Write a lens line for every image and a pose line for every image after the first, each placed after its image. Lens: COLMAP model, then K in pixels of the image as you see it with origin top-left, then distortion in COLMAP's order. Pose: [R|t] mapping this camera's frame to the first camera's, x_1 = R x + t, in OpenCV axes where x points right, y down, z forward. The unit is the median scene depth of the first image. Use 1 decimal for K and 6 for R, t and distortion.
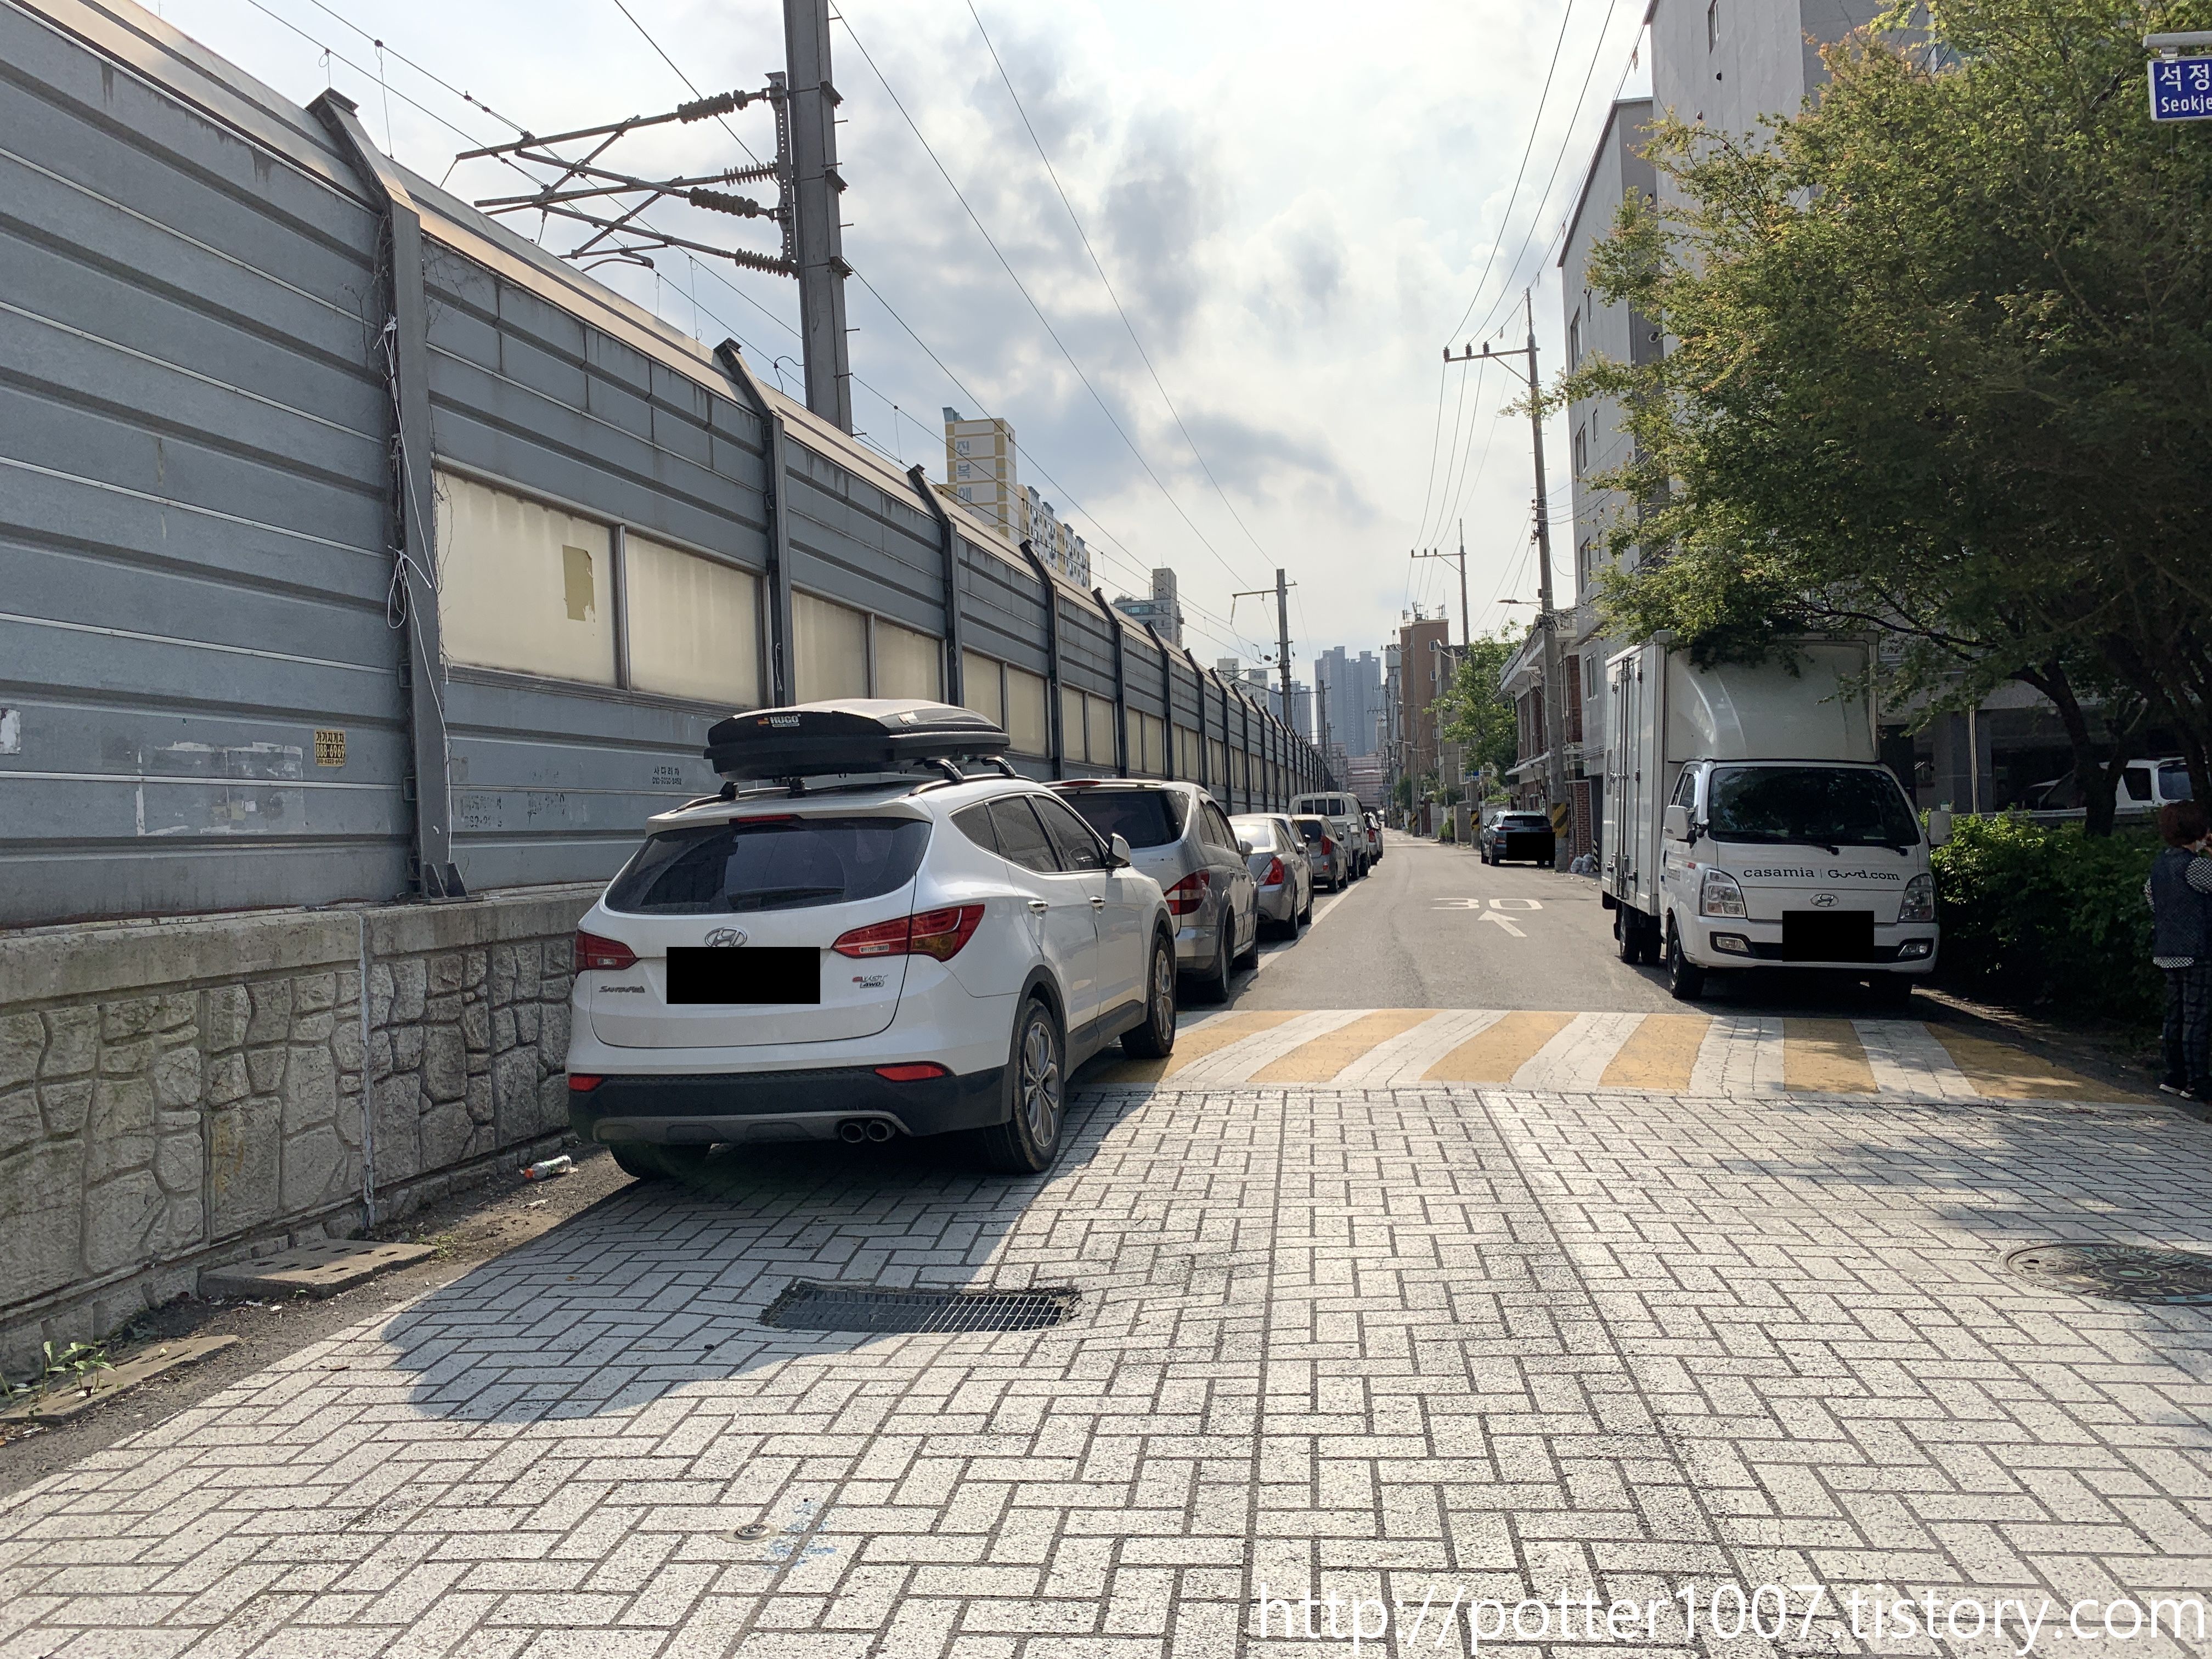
lens RADIAL K [[1660.7, 0, 1107.4], [0, 1660.7, 830.5], [0, 0, 1]] dist [0.001738, 0.004878]
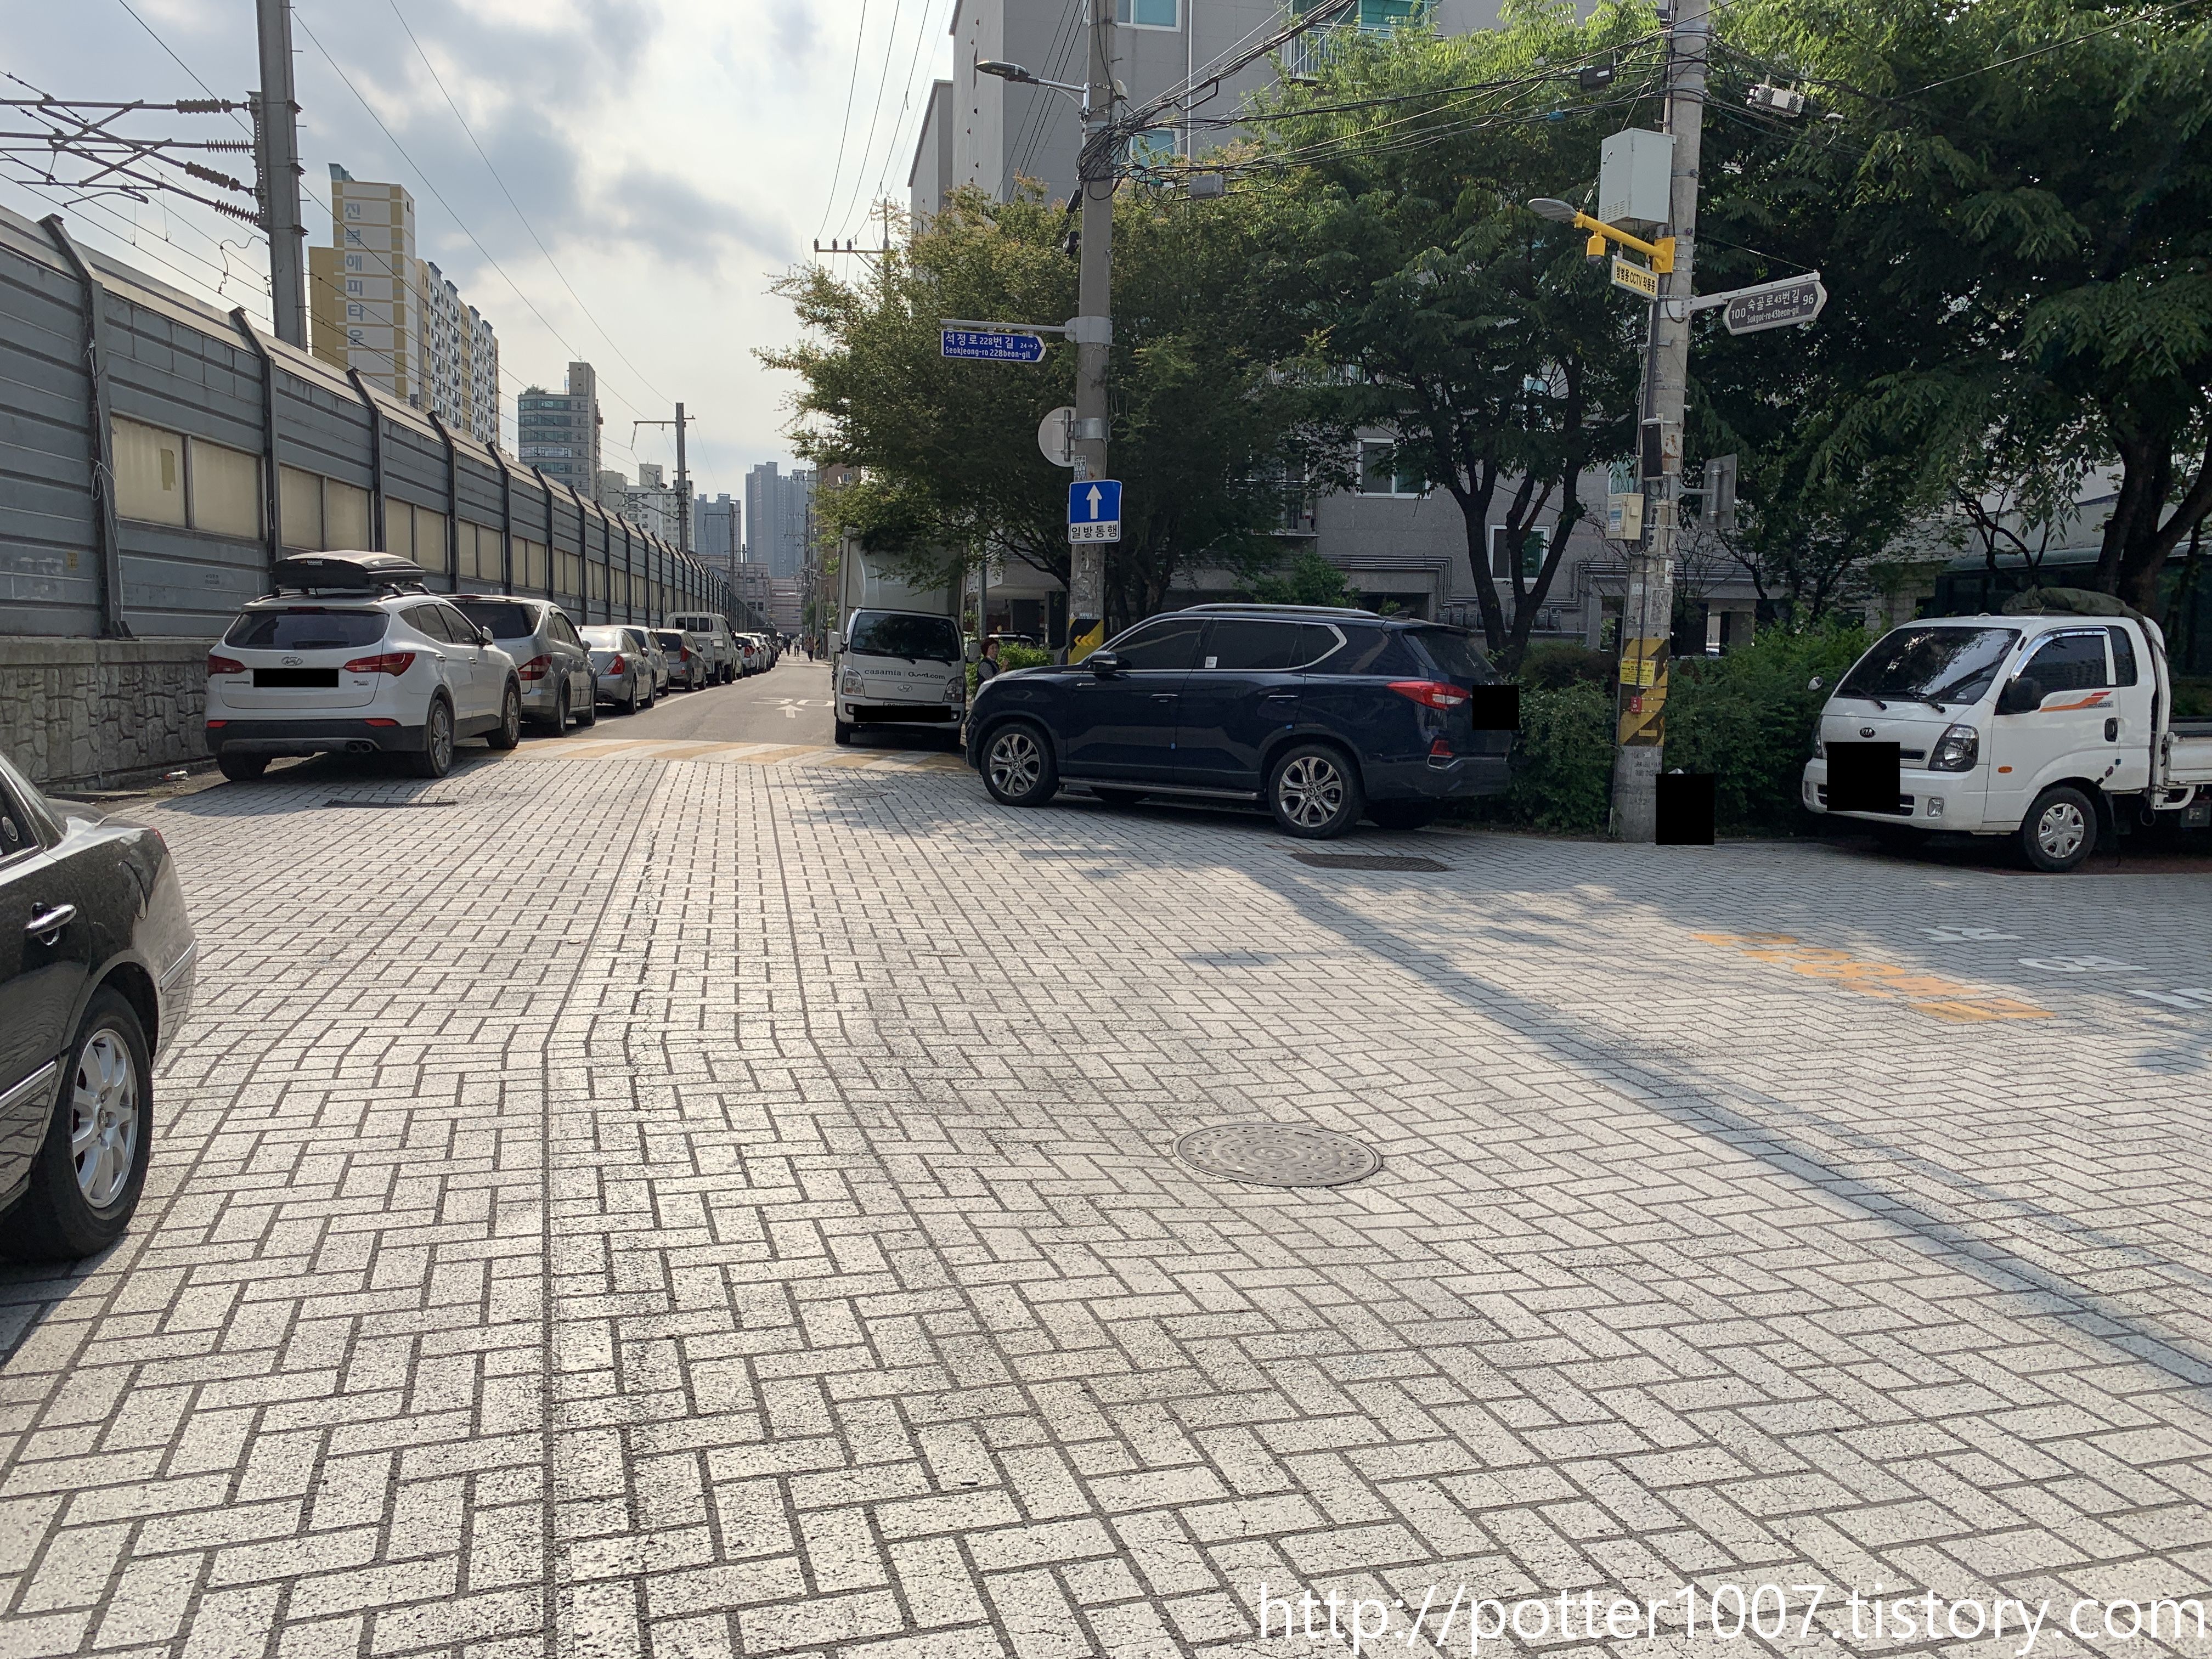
lens RADIAL K [[1660.7, 0, 1114.8], [0, 1660.7, 809.3], [0, 0, 1]] dist [0.001738, 0.004878]
pose [[0.939255, 0.021211, 0.342563, 0.027132], [-0.052849, 0.995123, 0.083288, 0.010237], [-0.339126, -0.096333, 0.935796, -0.812780]]
